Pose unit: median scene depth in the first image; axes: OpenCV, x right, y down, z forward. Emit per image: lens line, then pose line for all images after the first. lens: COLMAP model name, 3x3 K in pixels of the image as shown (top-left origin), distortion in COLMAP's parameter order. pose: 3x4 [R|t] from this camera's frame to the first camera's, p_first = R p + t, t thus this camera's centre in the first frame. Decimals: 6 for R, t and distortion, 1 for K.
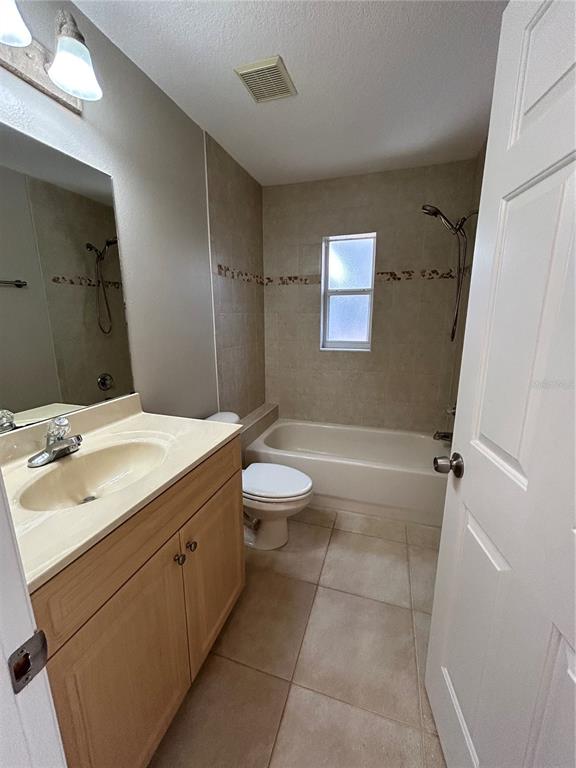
lens RADIAL K [[307.9, 0, 288.9], [0, 307.9, 382.6], [0, 0, 1]] dist [-0.006124, 0.001006]
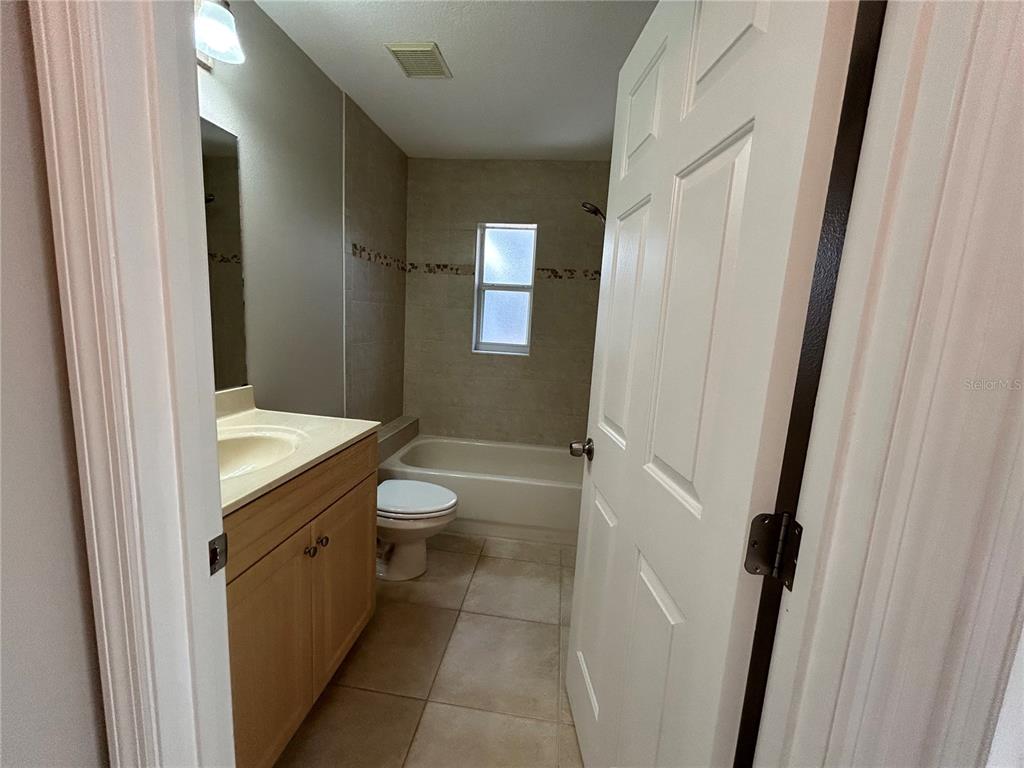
lens RADIAL K [[410.6, 0, 511.2], [0, 410.6, 382.6], [0, 0, 1]] dist [-0.006124, 0.001006]
pose [[0.982004, 0.030385, 0.186399, -0.001345], [-0.020144, 0.998194, -0.056593, 0.071671], [-0.187782, 0.051820, 0.980843, -0.225268]]
